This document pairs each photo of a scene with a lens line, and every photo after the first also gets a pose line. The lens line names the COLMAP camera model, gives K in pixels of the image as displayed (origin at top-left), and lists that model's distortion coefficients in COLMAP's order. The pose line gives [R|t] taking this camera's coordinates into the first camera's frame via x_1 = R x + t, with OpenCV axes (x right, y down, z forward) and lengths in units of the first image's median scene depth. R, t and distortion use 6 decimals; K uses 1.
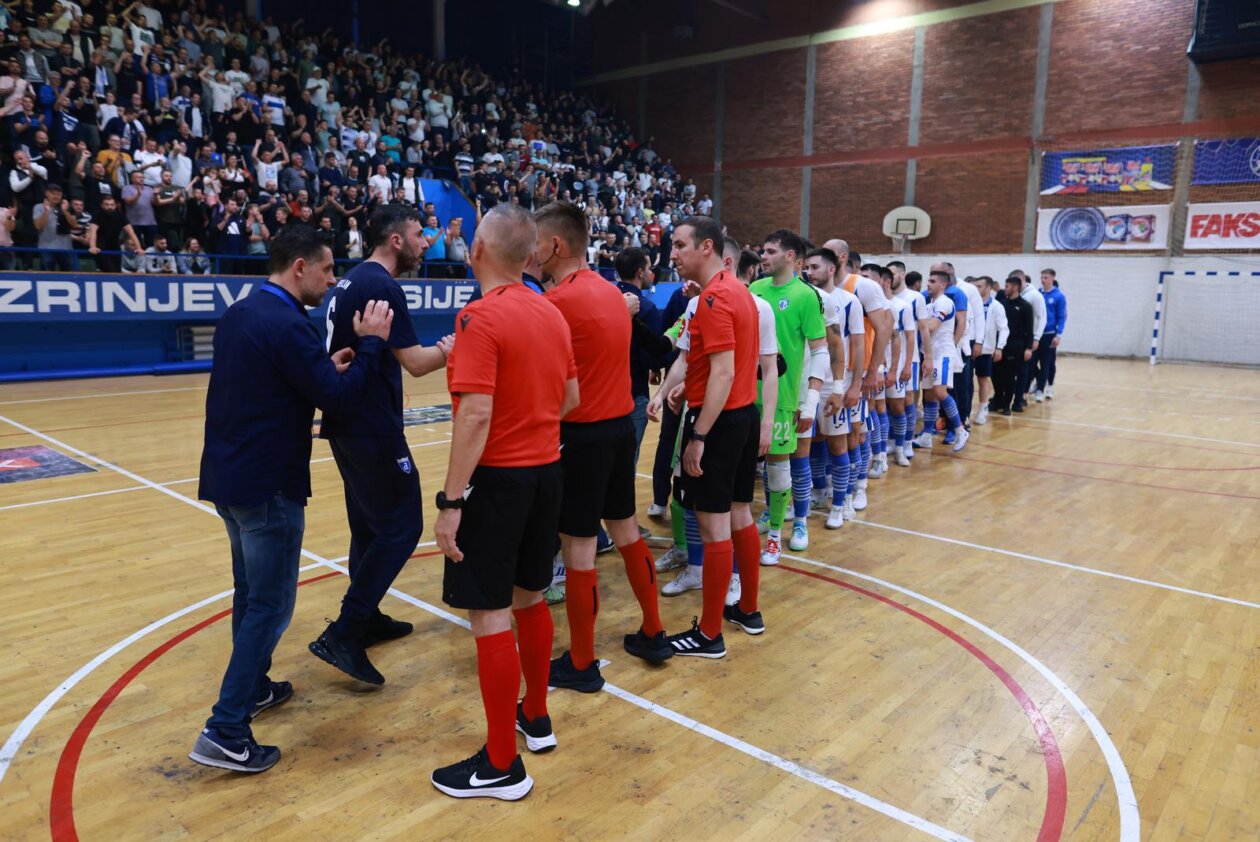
lens RADIAL K [[866.8, 0, 629.0], [0, 866.8, 438.4], [0, 0, 1]] dist [-0.042715, 0.038037]
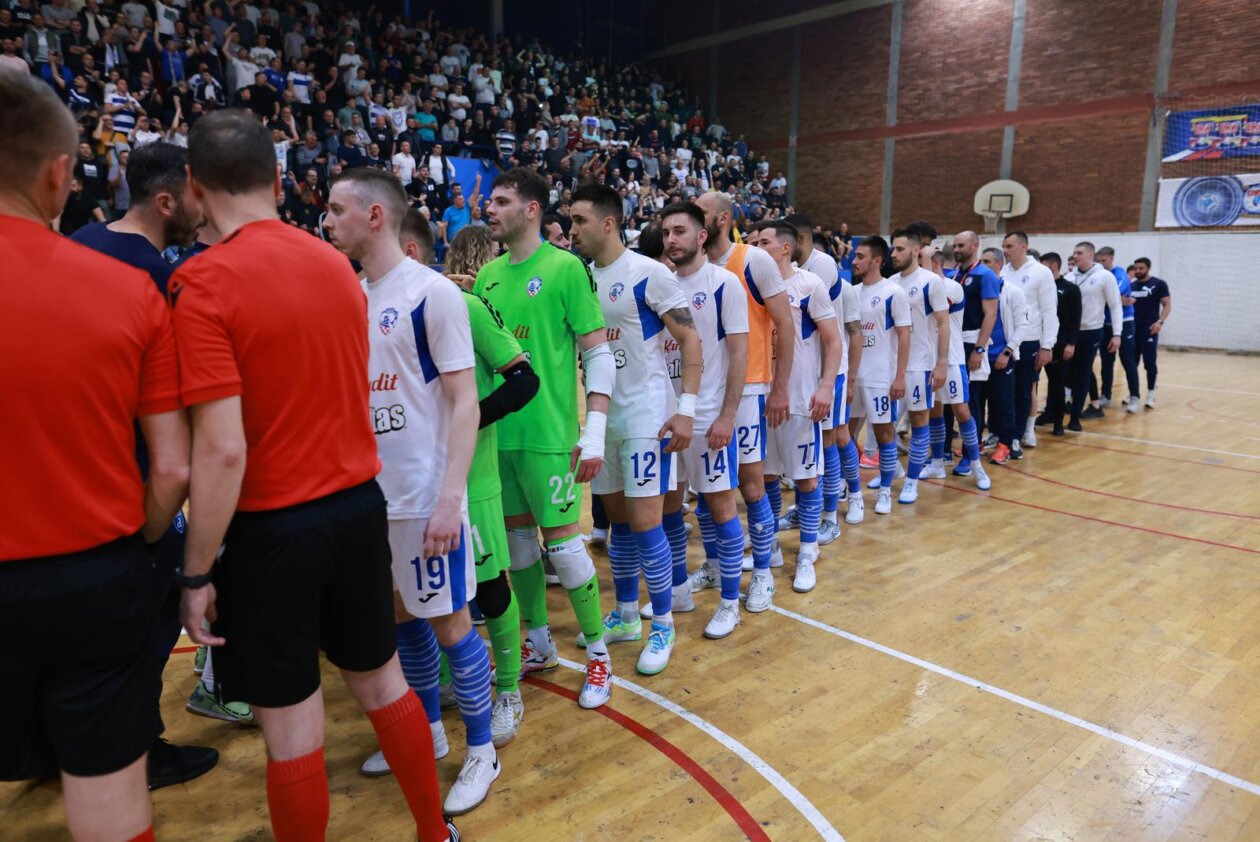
lens RADIAL K [[866.8, 0, 629.0], [0, 866.8, 438.4], [0, 0, 1]] dist [-0.042715, 0.038037]
pose [[0.992604, 0.017315, -0.120154, 0.059015], [-0.015674, 0.999771, 0.014583, -0.013143], [0.120379, -0.012592, 0.992648, 0.086246]]
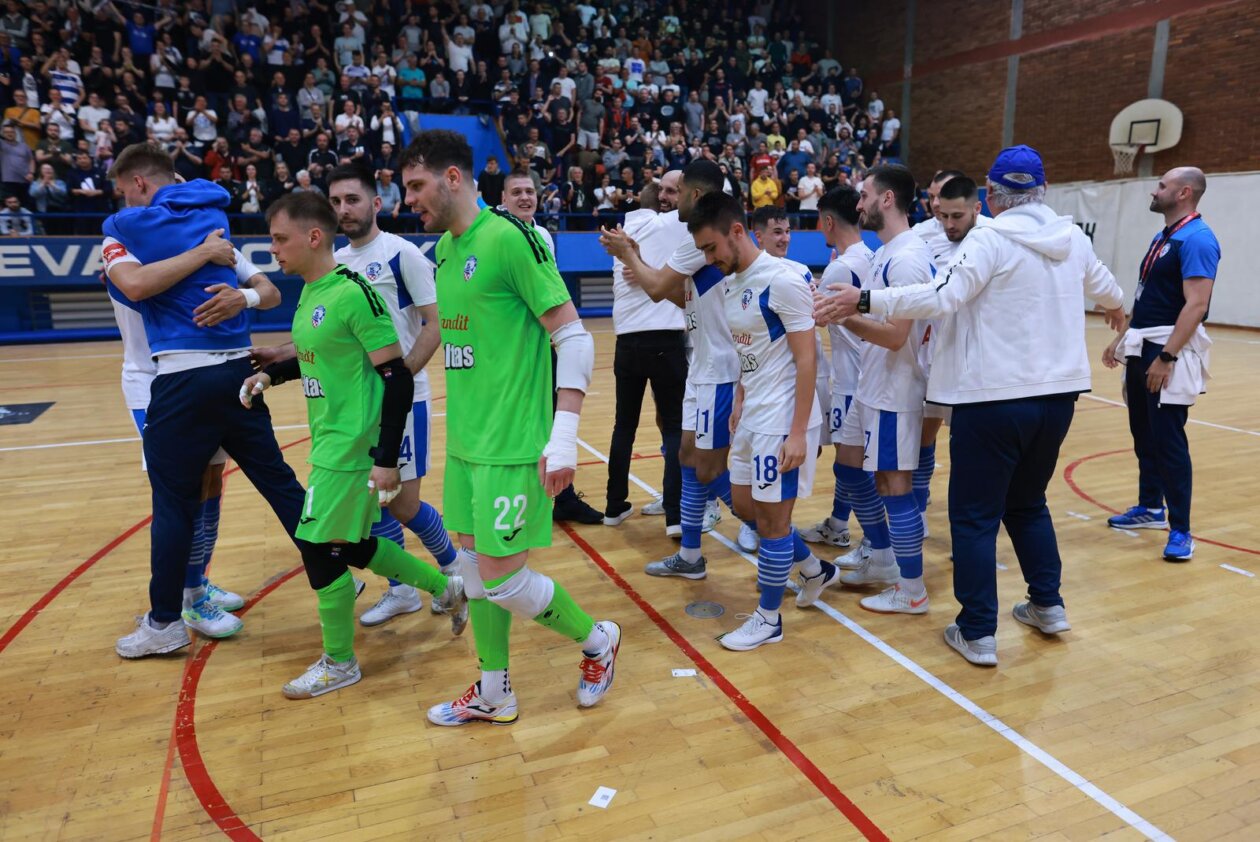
lens RADIAL K [[866.8, 0, 629.0], [0, 866.8, 438.4], [0, 0, 1]] dist [-0.042715, 0.038037]
pose [[0.894727, 0.079808, -0.439425, 0.306695], [-0.057727, 0.996317, 0.063412, -0.045019], [0.442867, -0.031370, 0.896038, 0.291492]]
